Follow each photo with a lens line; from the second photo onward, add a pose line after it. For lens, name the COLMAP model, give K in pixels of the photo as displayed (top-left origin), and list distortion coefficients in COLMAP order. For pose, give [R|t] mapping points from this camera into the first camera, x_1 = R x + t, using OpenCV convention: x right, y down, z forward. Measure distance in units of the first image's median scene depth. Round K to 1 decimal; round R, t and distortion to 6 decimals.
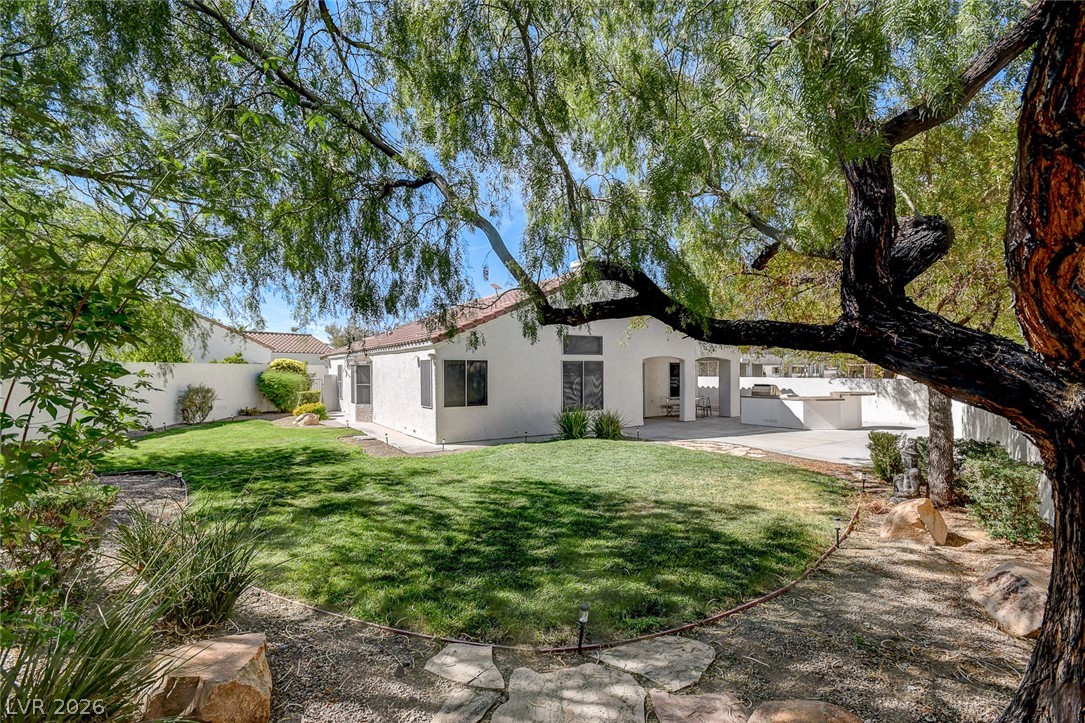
lens RADIAL K [[491.2, 0, 558.7], [0, 491.2, 375.5], [0, 0, 1]] dist [-0.000337, -0.003125]
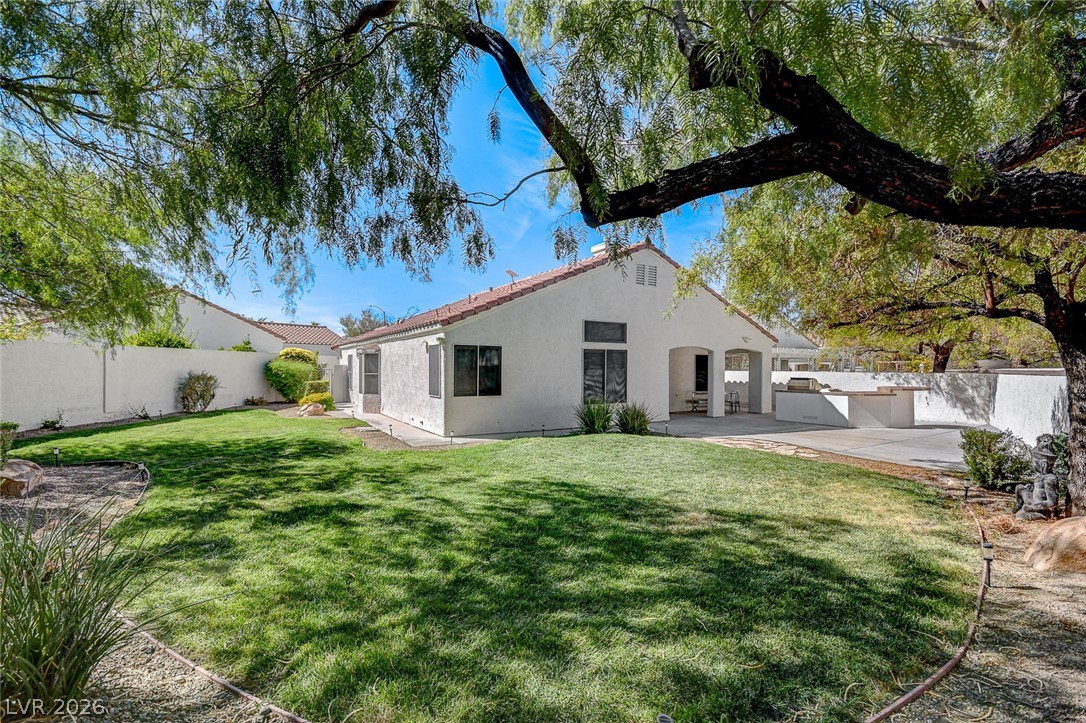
lens RADIAL K [[491.6, 0, 554.0], [0, 491.6, 368.2], [0, 0, 1]] dist [-0.000337, -0.003125]
pose [[0.999159, 0.008897, -0.040035, -0.017911], [-0.009209, 0.999929, -0.007600, 0.025276], [0.039964, 0.007963, 0.999169, 0.144390]]
